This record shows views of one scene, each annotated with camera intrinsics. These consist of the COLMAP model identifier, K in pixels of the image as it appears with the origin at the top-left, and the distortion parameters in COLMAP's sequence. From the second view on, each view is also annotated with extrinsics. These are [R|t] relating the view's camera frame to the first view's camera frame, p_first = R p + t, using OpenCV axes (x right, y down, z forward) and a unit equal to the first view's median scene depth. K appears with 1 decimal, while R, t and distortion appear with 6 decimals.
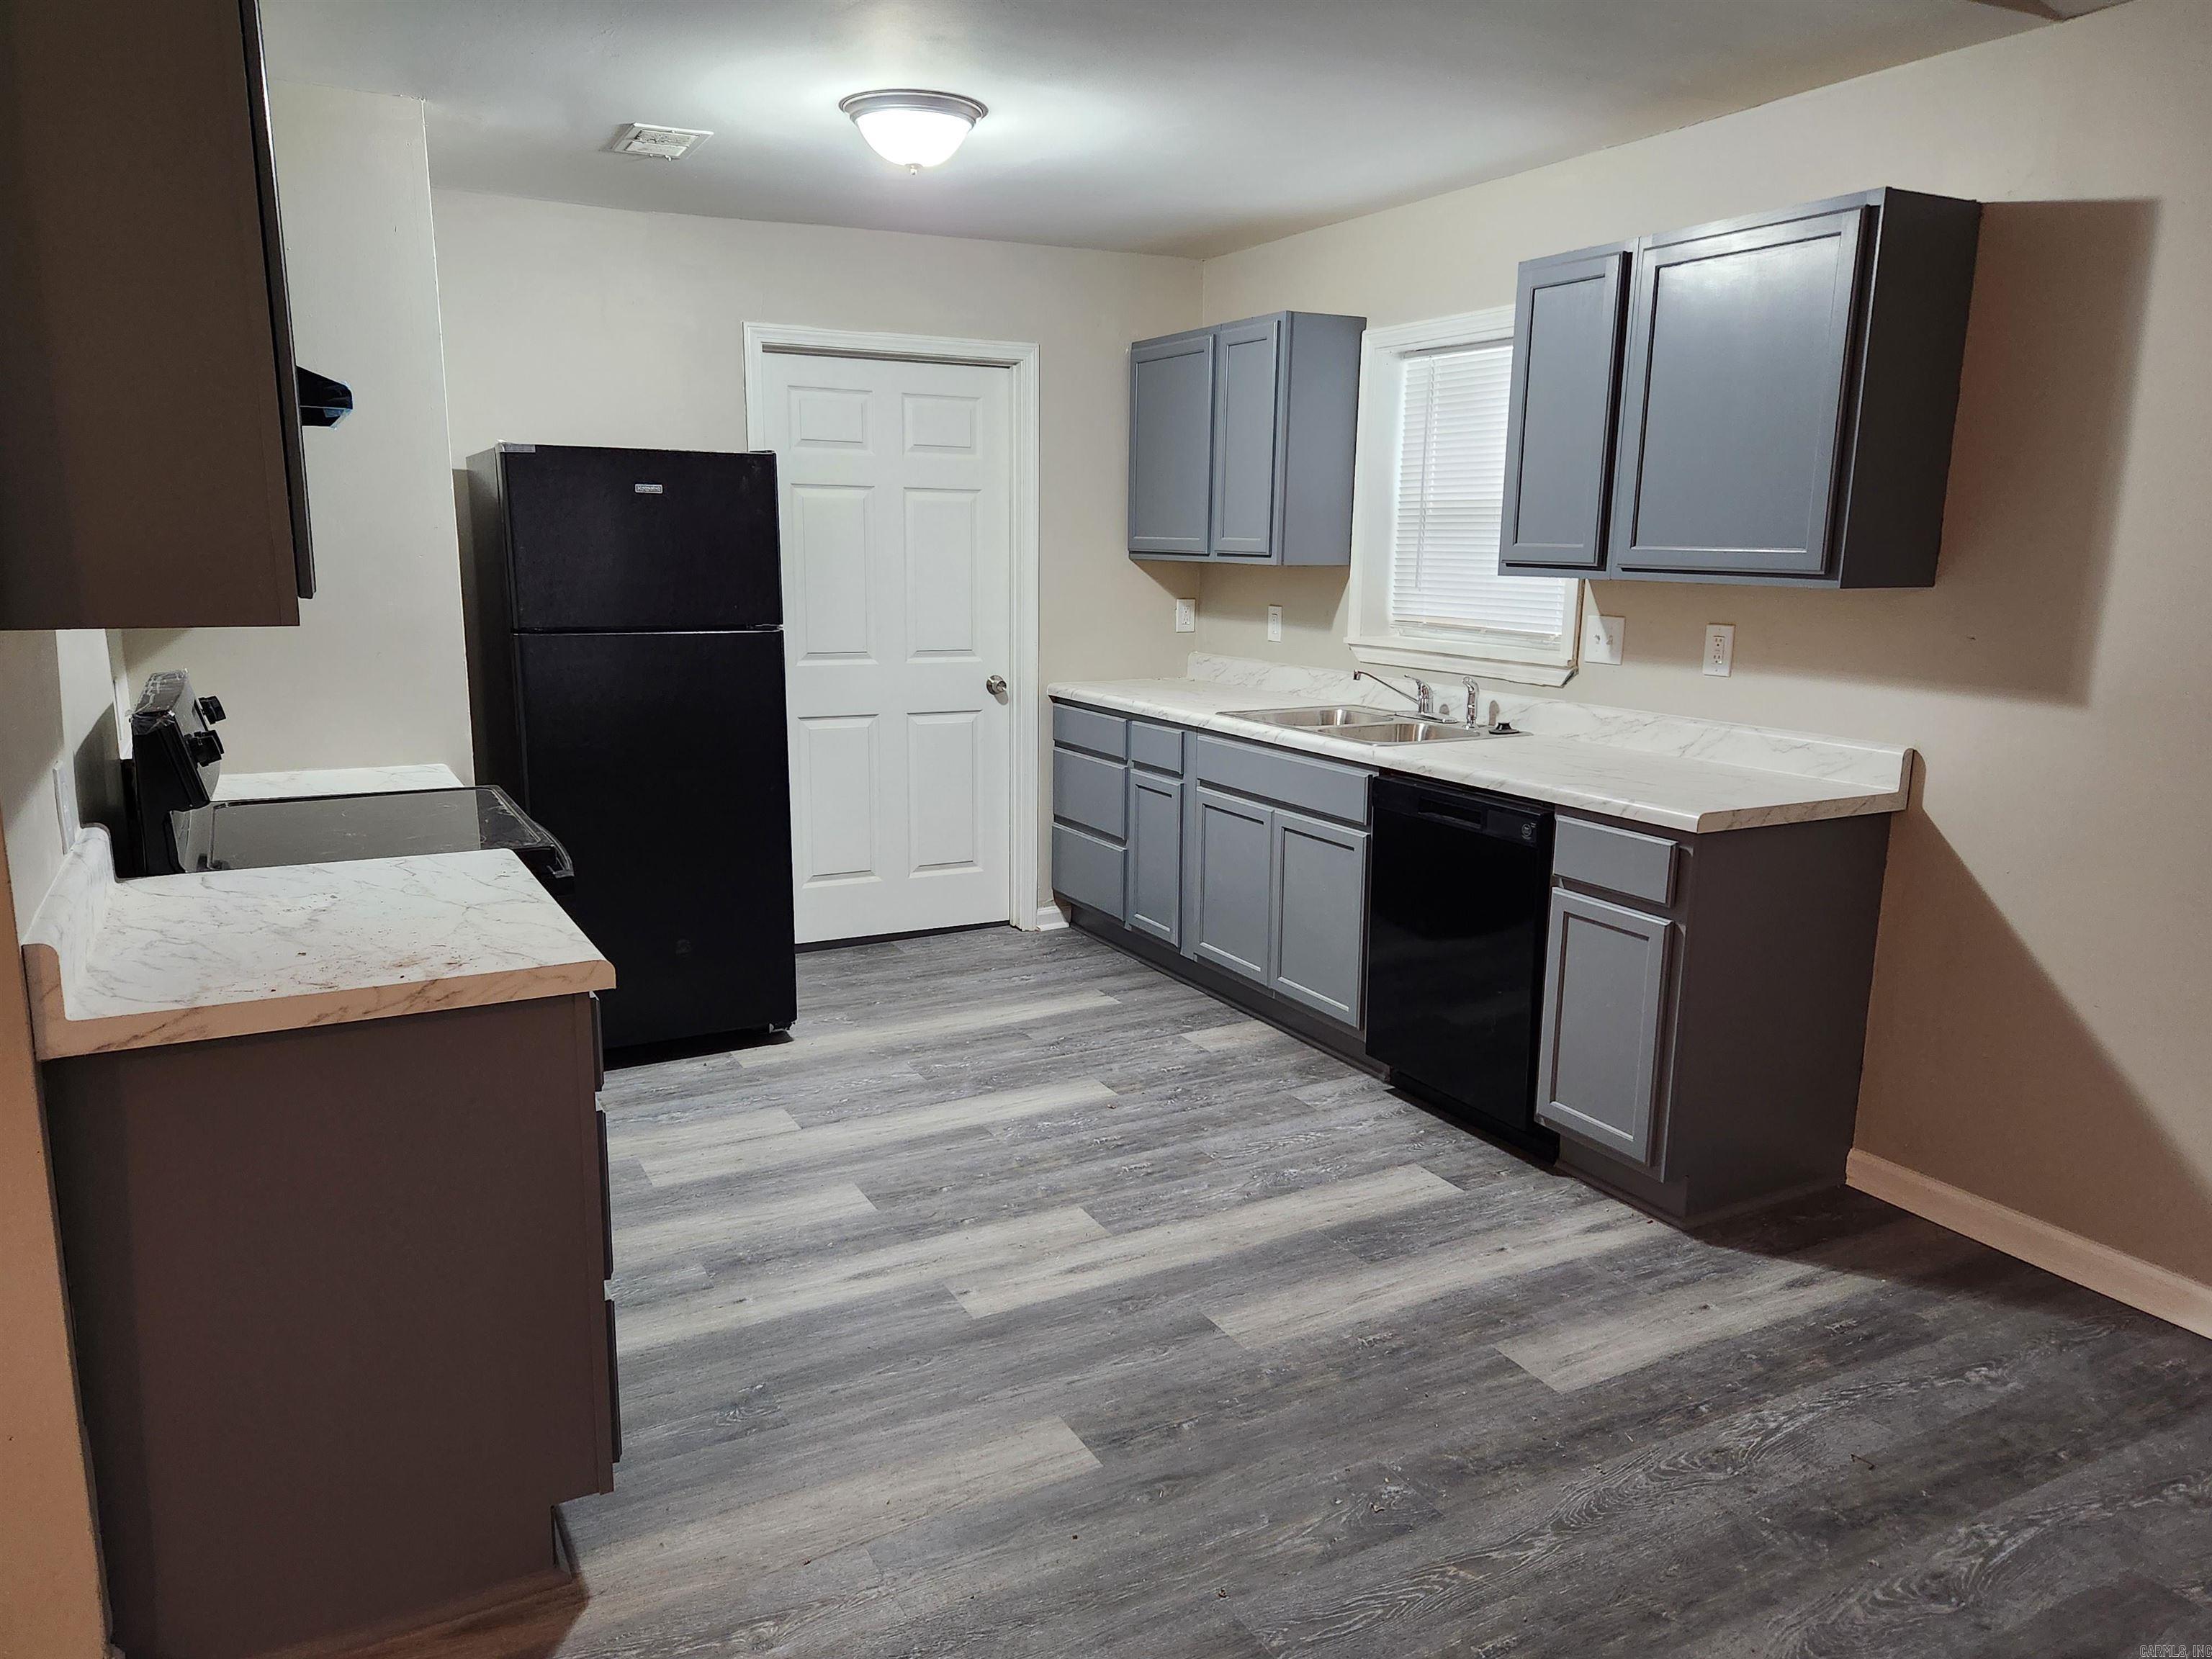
lens RADIAL K [[1553.7, 0, 1106.0], [0, 1553.7, 829.5], [0, 0, 1]] dist [0.079504, -0.059313]
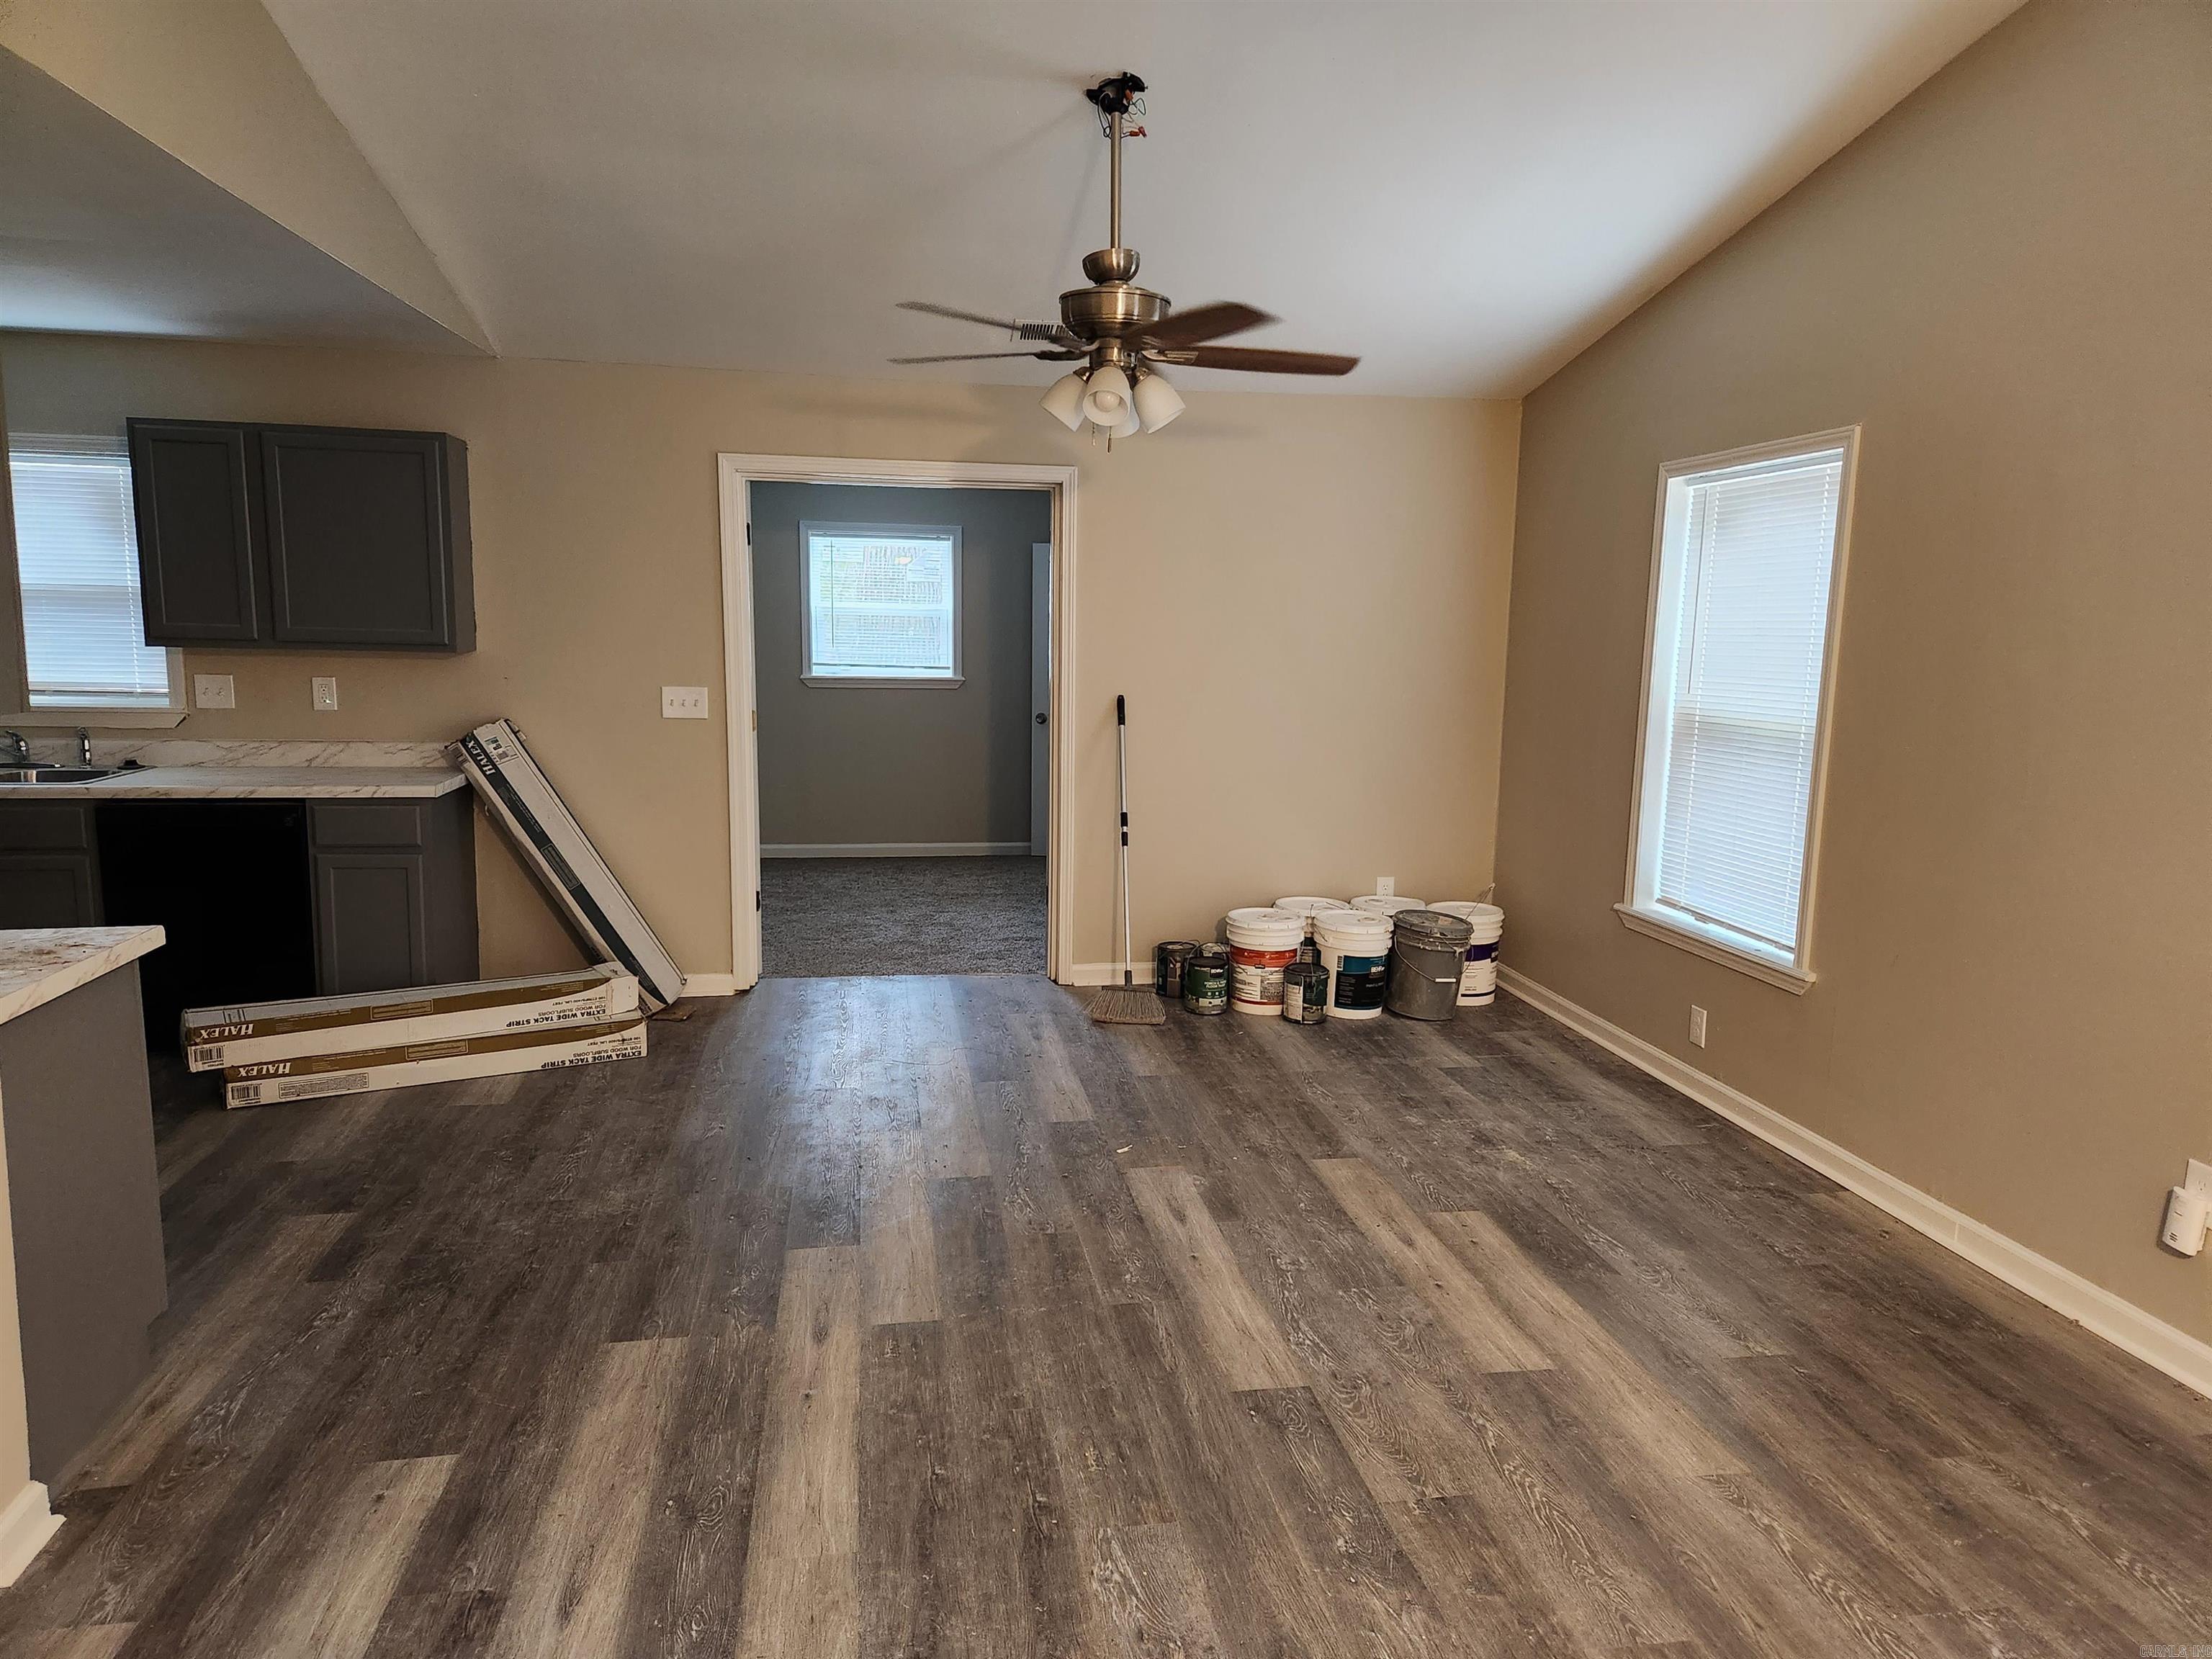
lens RADIAL K [[1553.7, 0, 1106.0], [0, 1553.7, 829.5], [0, 0, 1]] dist [0.079504, -0.059313]
pose [[0.326148, -0.150507, 0.933260, -0.810908], [0.150197, 0.982954, 0.106031, -0.030208], [-0.933310, 0.105591, 0.343195, -0.224672]]
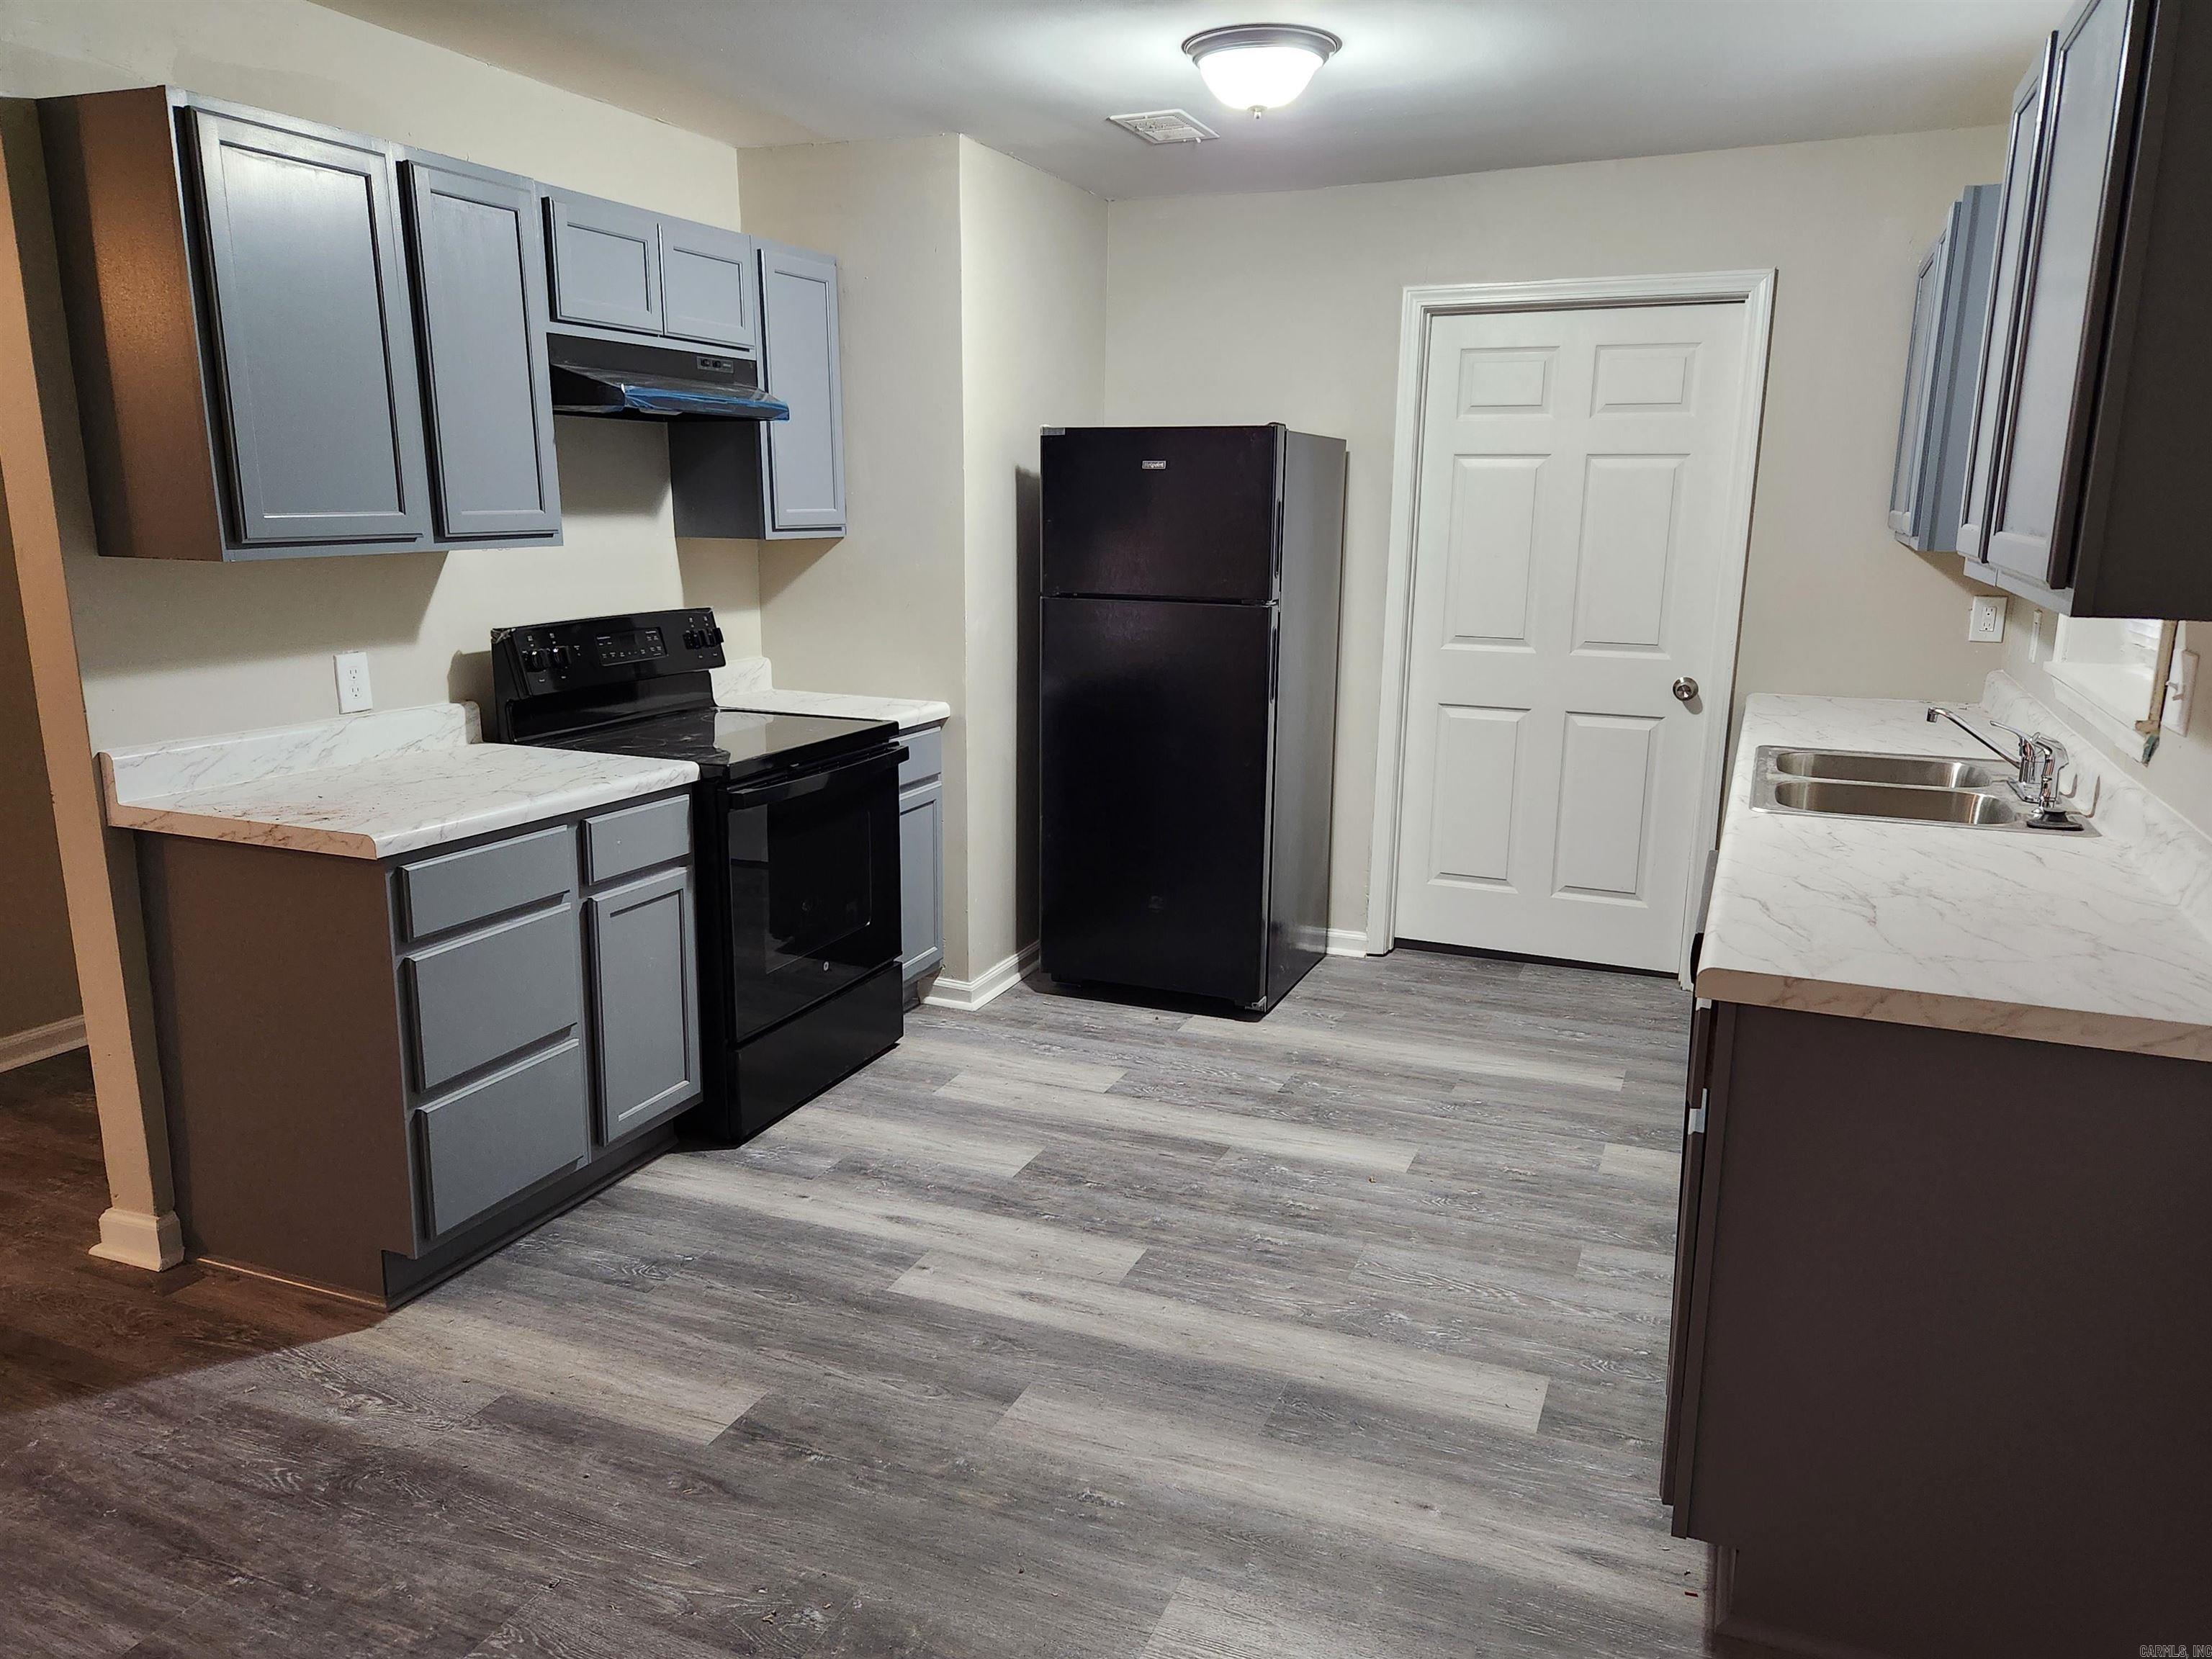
lens RADIAL K [[1555.0, 0, 1122.3], [0, 1555.0, 813.5], [0, 0, 1]] dist [0.096186, -0.095242]
pose [[0.635861, 0.153334, -0.756419, 0.570947], [-0.149913, 0.985938, 0.073840, -0.066568], [0.757105, 0.066445, 0.649906, 0.348767]]
